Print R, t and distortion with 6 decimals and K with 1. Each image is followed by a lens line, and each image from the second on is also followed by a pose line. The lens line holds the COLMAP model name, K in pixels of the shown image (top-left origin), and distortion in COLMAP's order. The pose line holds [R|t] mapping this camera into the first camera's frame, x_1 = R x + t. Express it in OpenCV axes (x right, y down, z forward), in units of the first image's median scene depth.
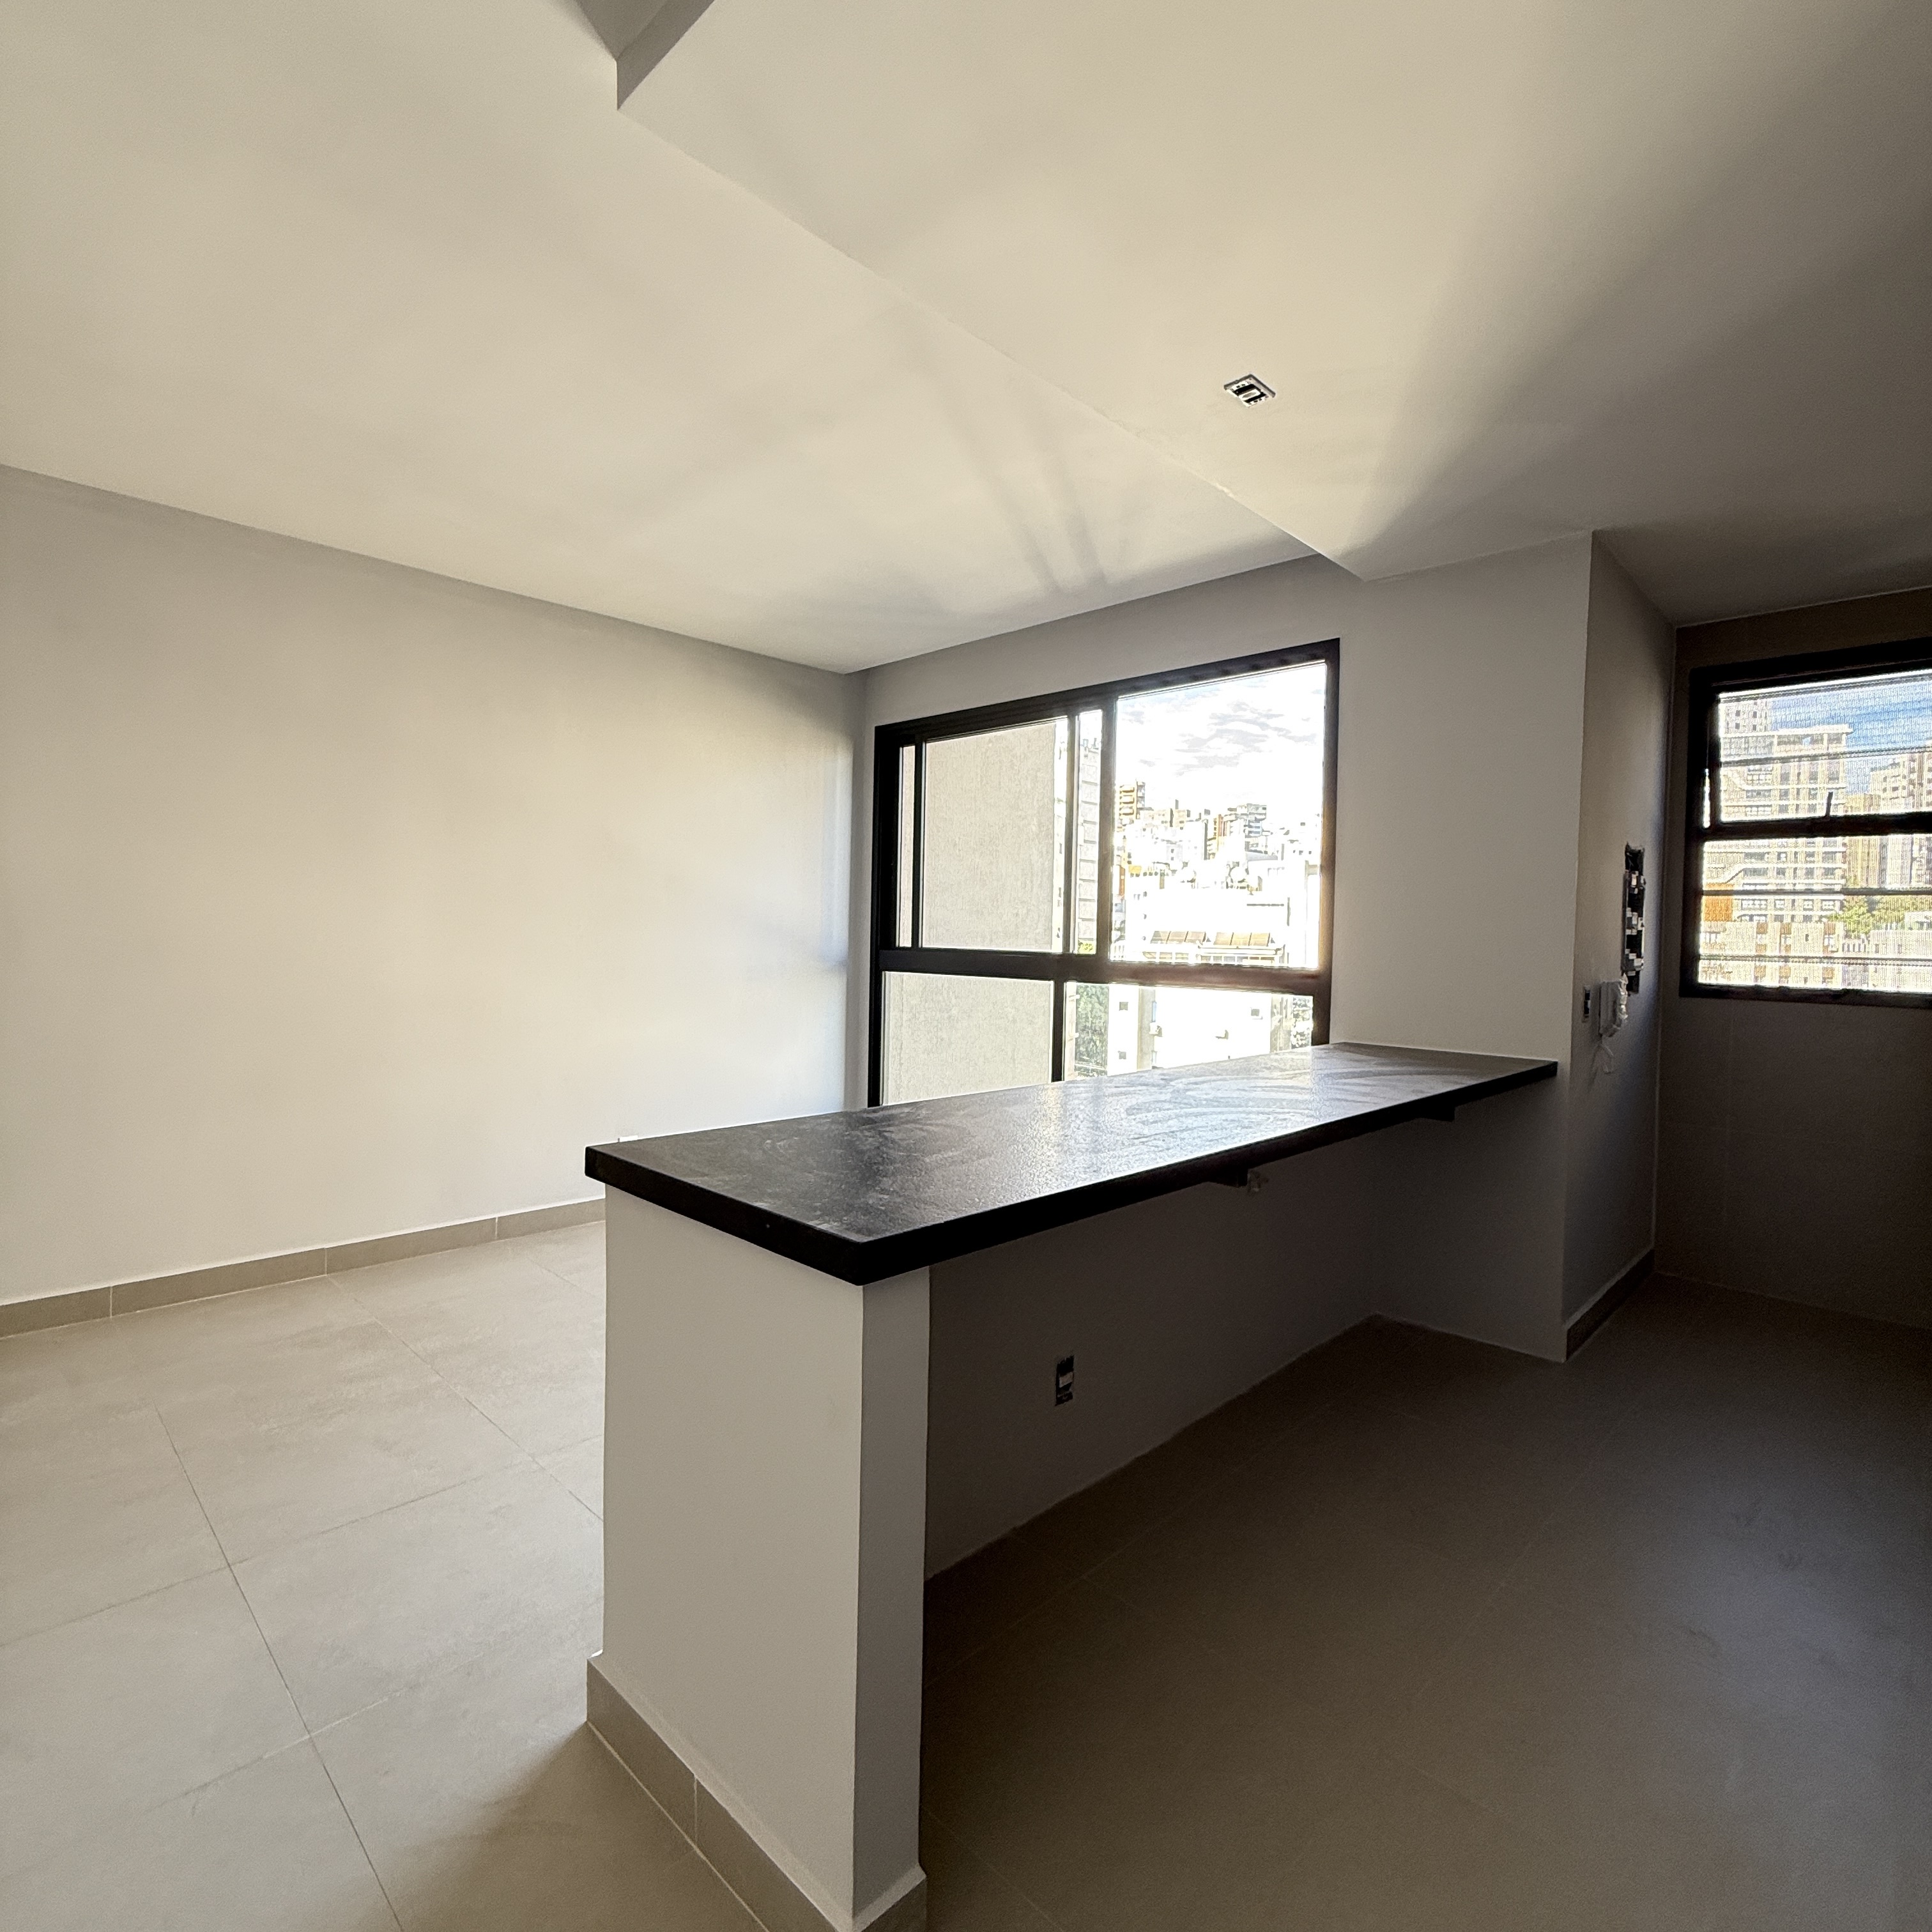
lens RADIAL K [[1027.2, 0, 966.0], [0, 1027.2, 966.0], [0, 0, 1]] dist [-0.002748, 0.000672]
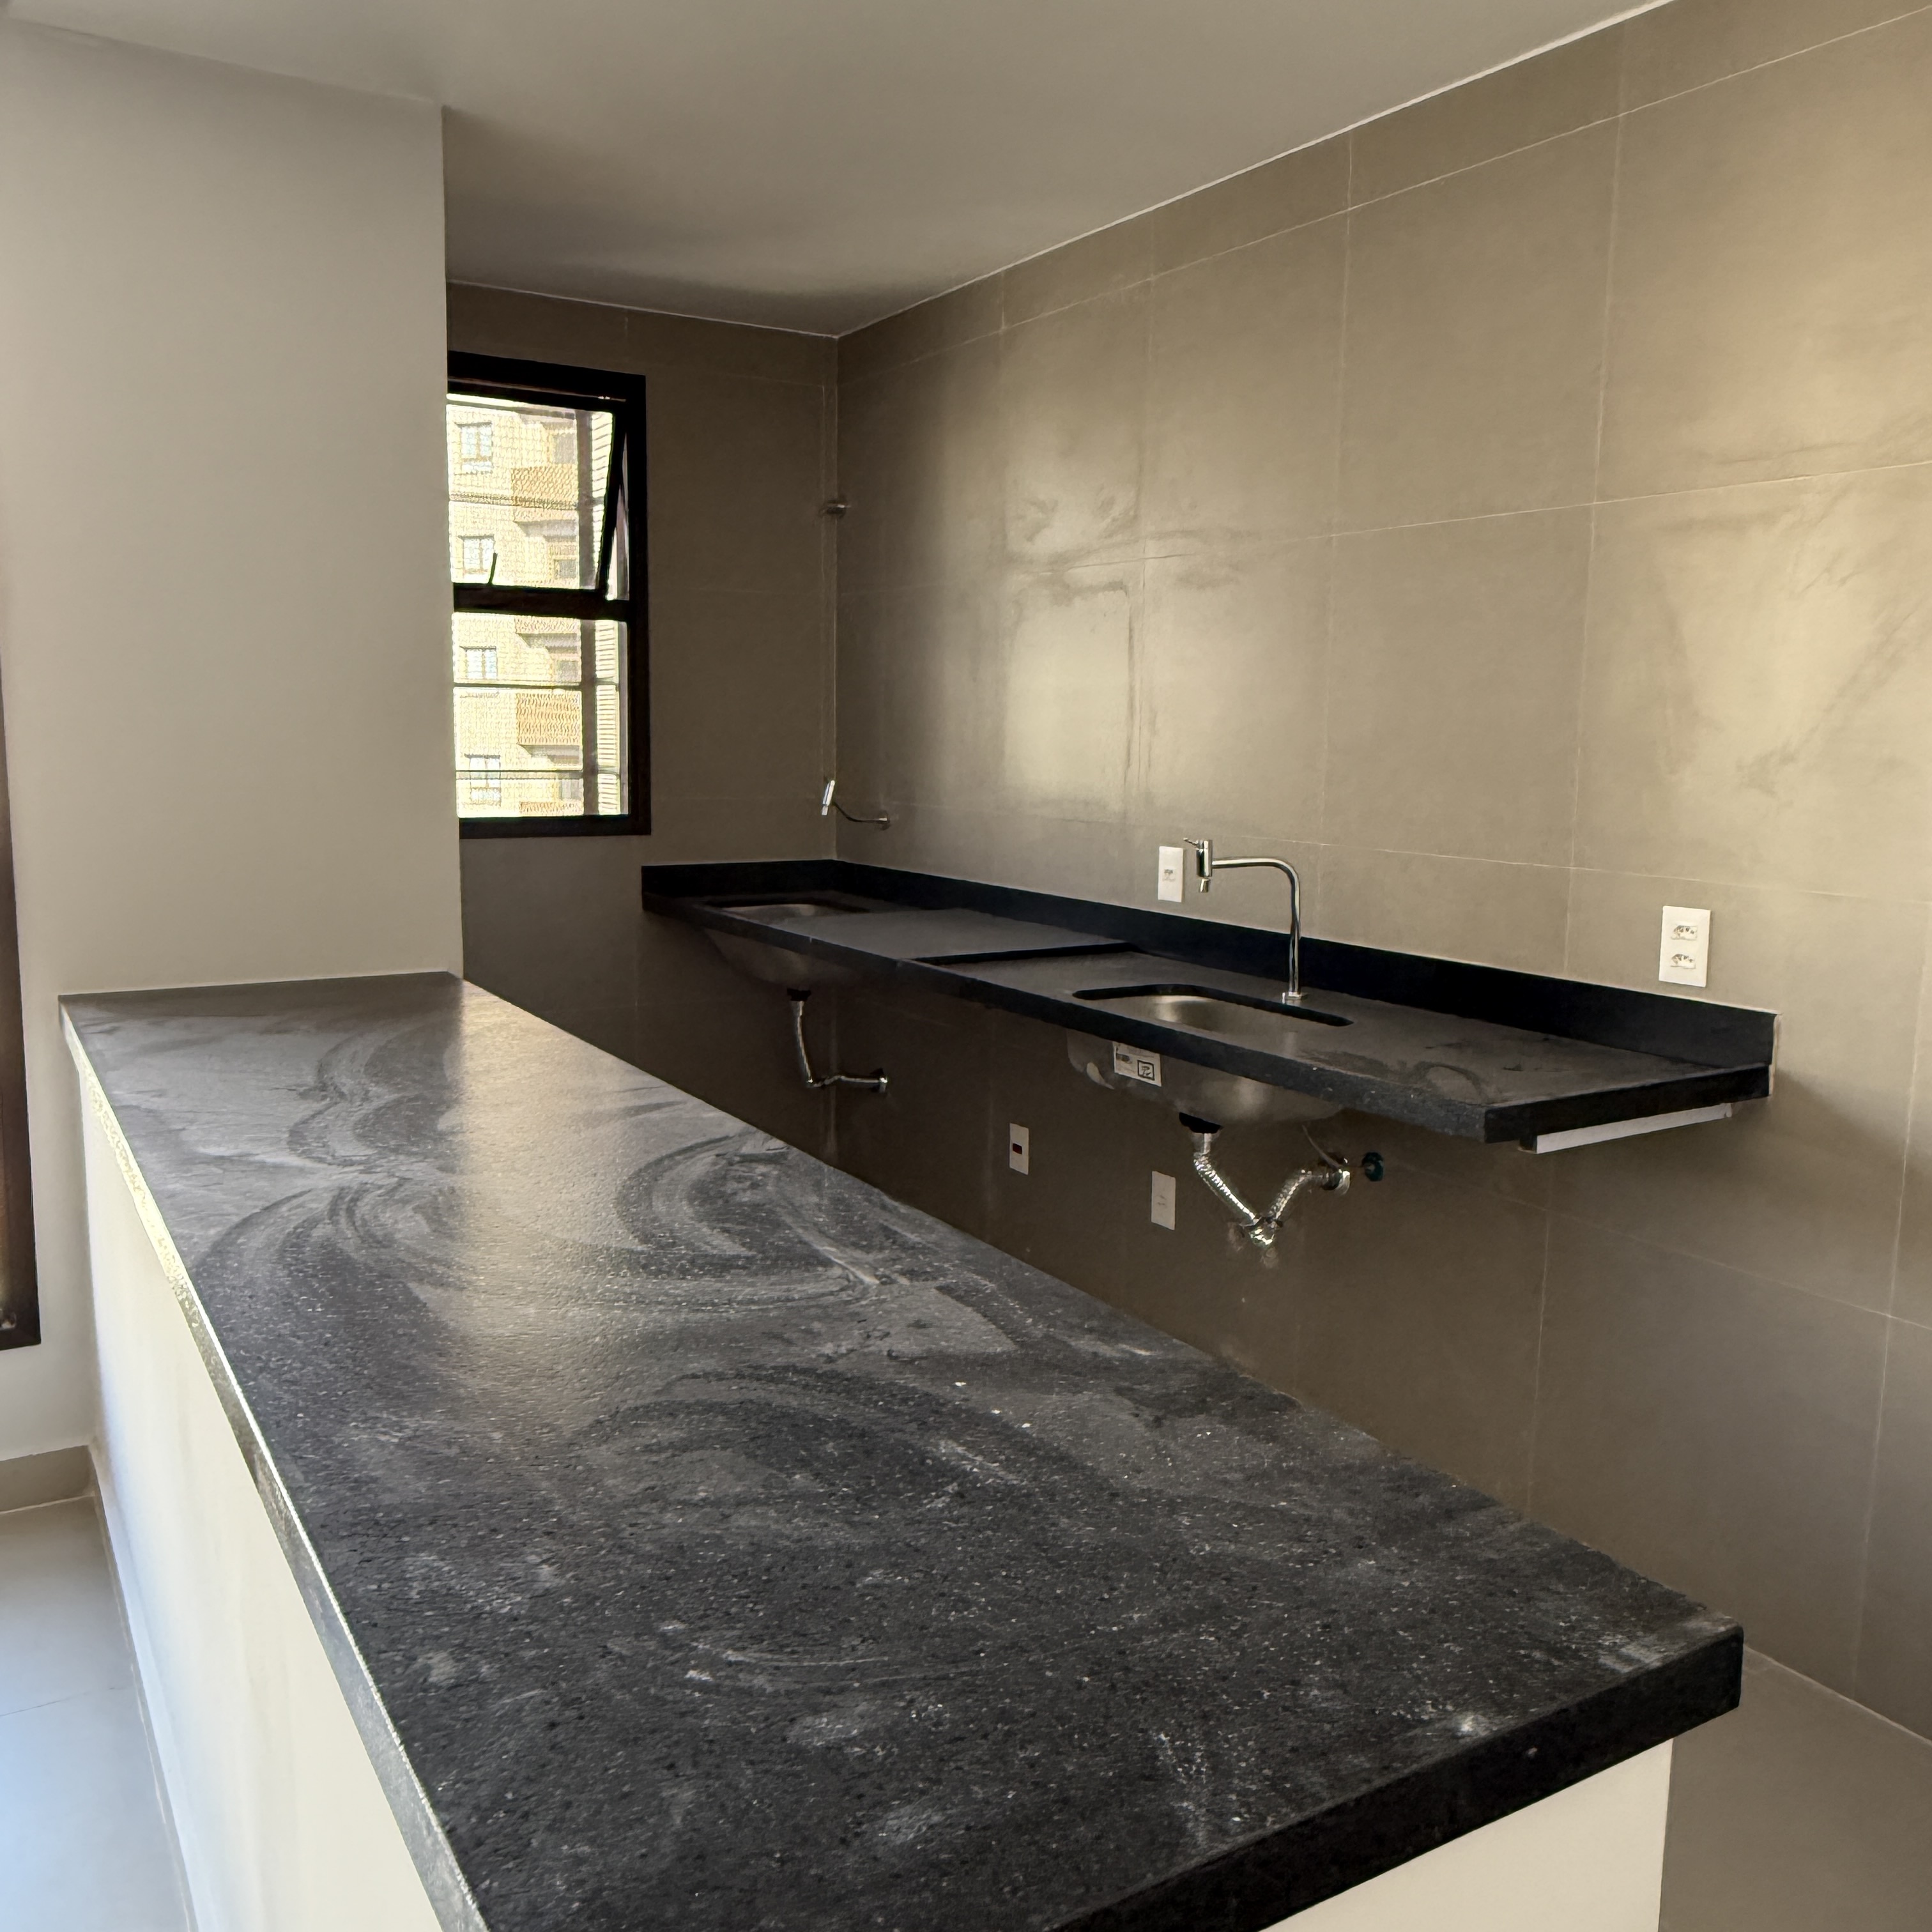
lens RADIAL K [[1678.3, 0, 966.0], [0, 1678.3, 966.0], [0, 0, 1]] dist [0.000962, -0.008939]
pose [[0.248479, -0.154703, 0.956204, -0.241901], [0.020250, 0.987778, 0.154549, -0.046445], [-0.968426, -0.019039, 0.248575, 0.313093]]
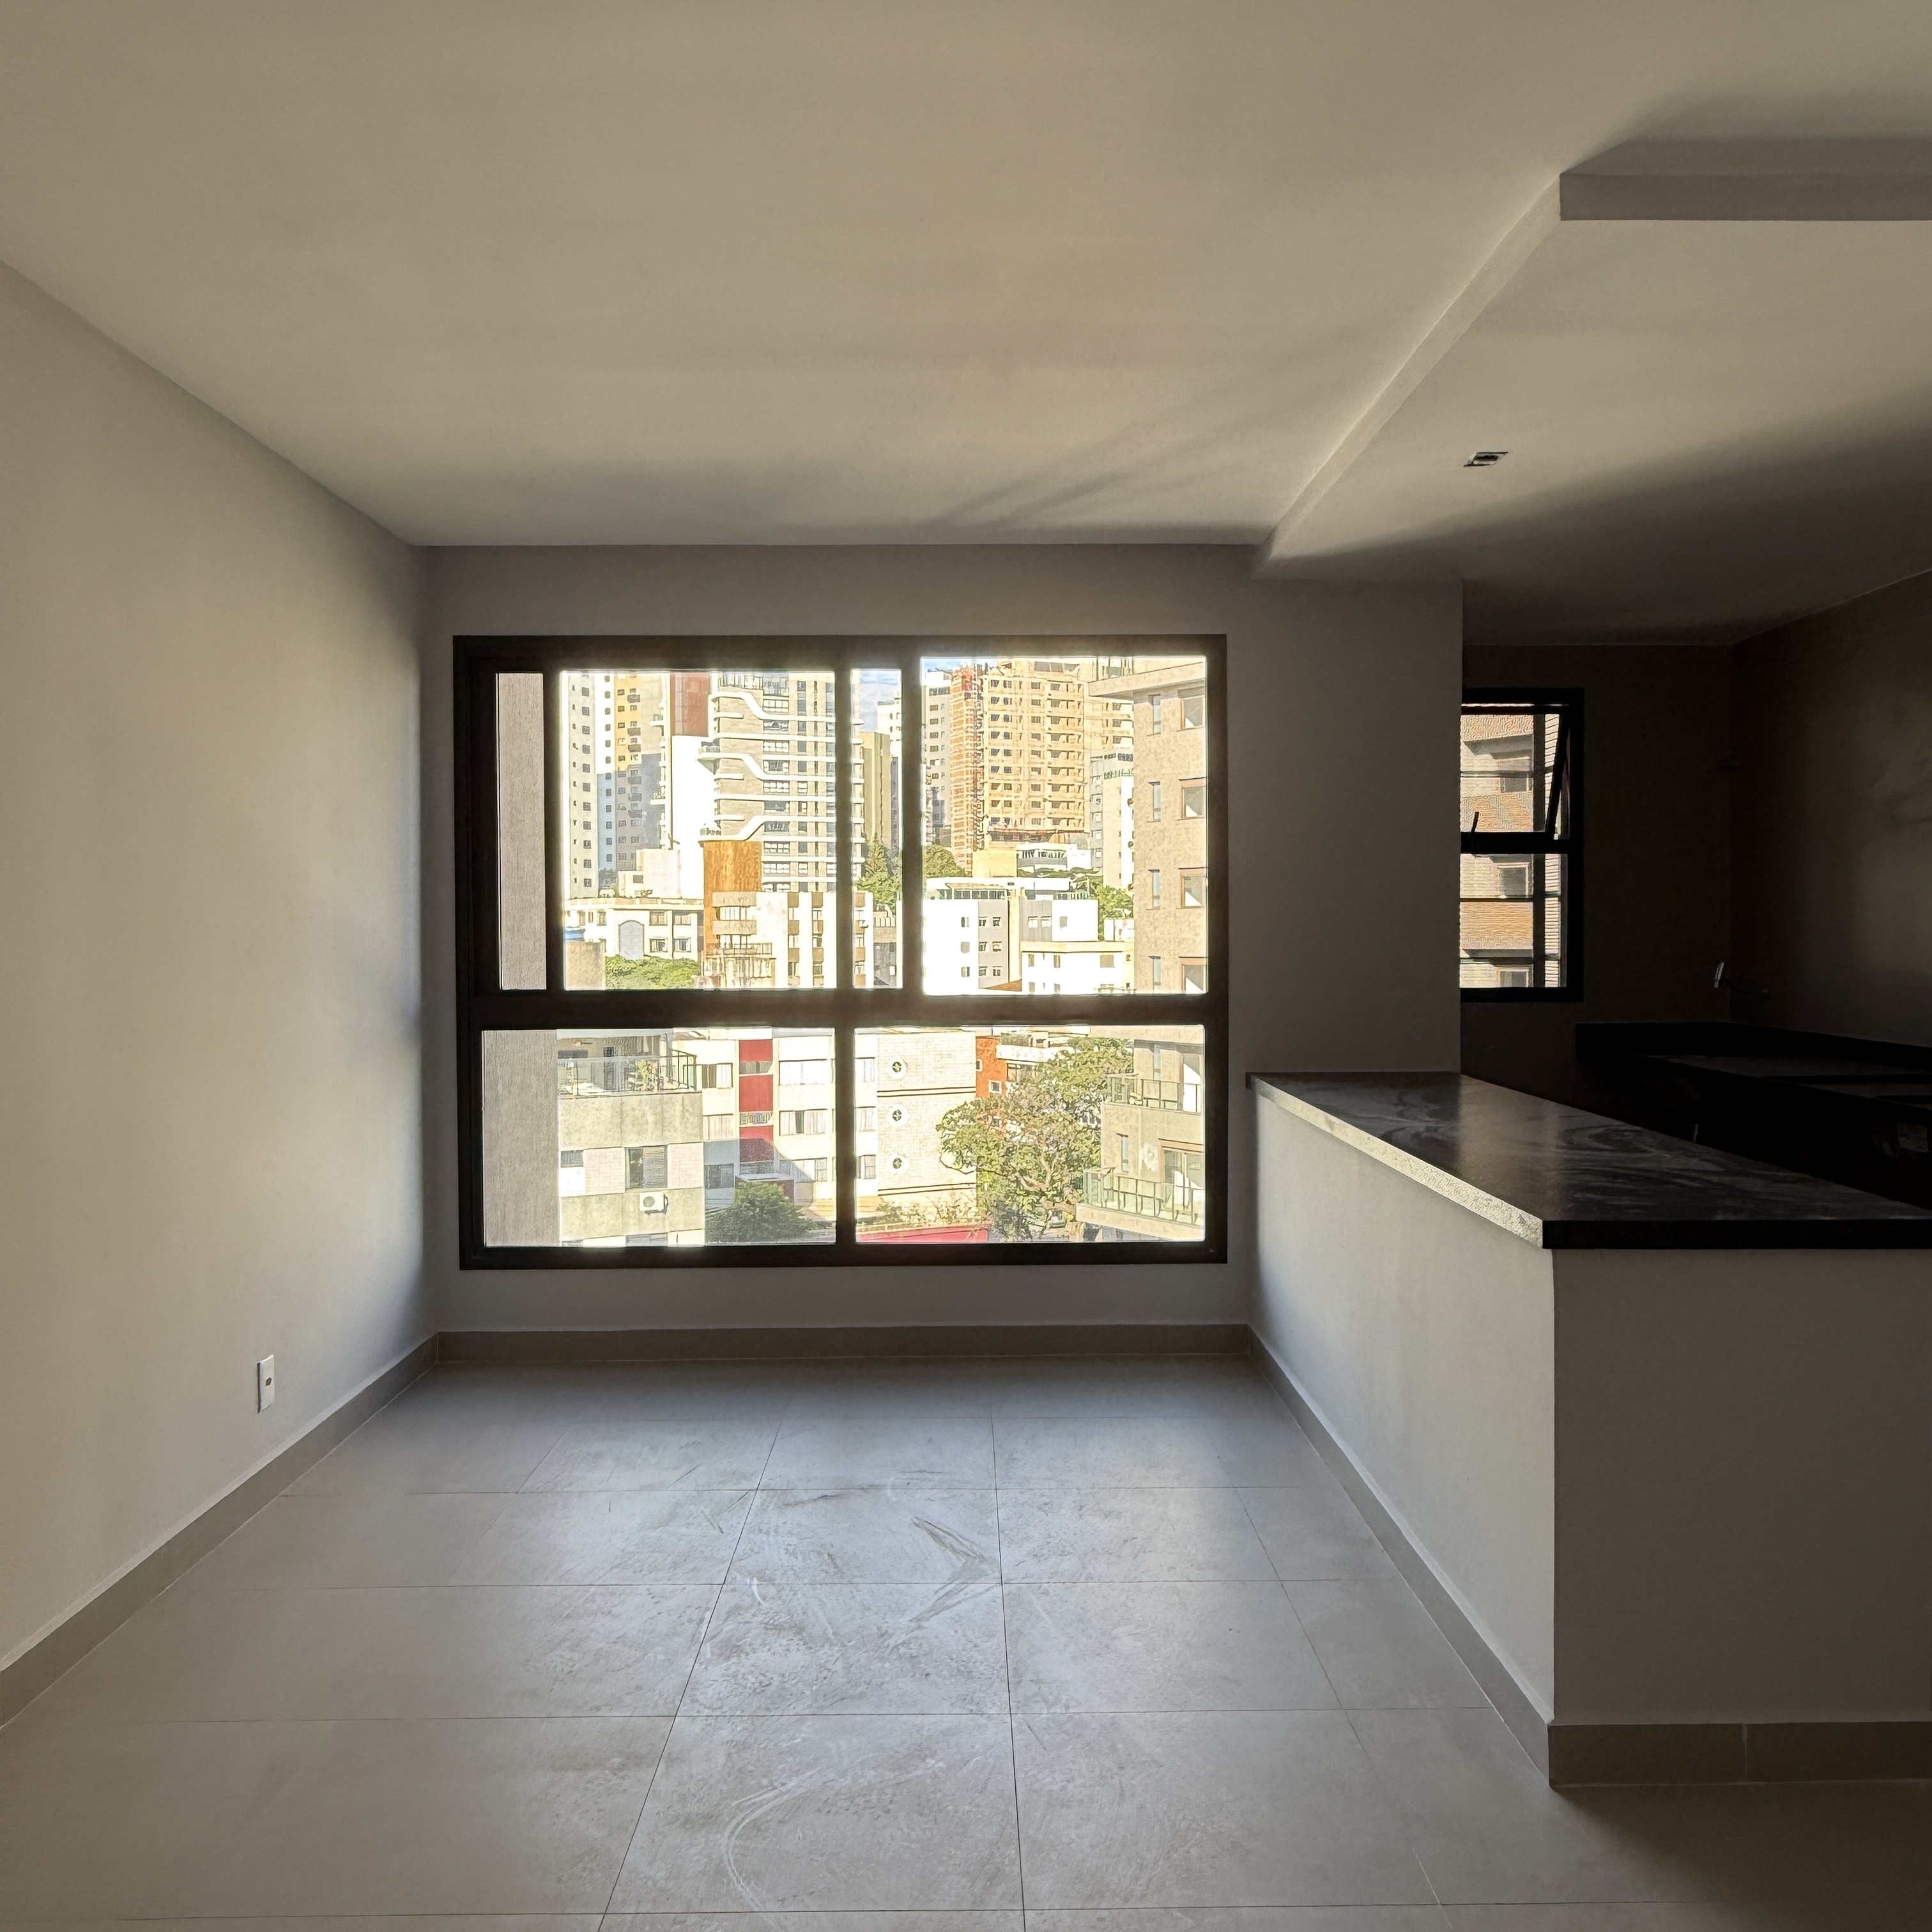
lens RADIAL K [[1678.3, 0, 966.0], [0, 1678.3, 966.0], [0, 0, 1]] dist [0.000962, -0.008939]
pose [[0.712860, -0.039862, 0.700172, -0.714192], [0.040429, 0.999059, 0.015716, -0.045749], [-0.700140, 0.017103, 0.713801, 0.082080]]
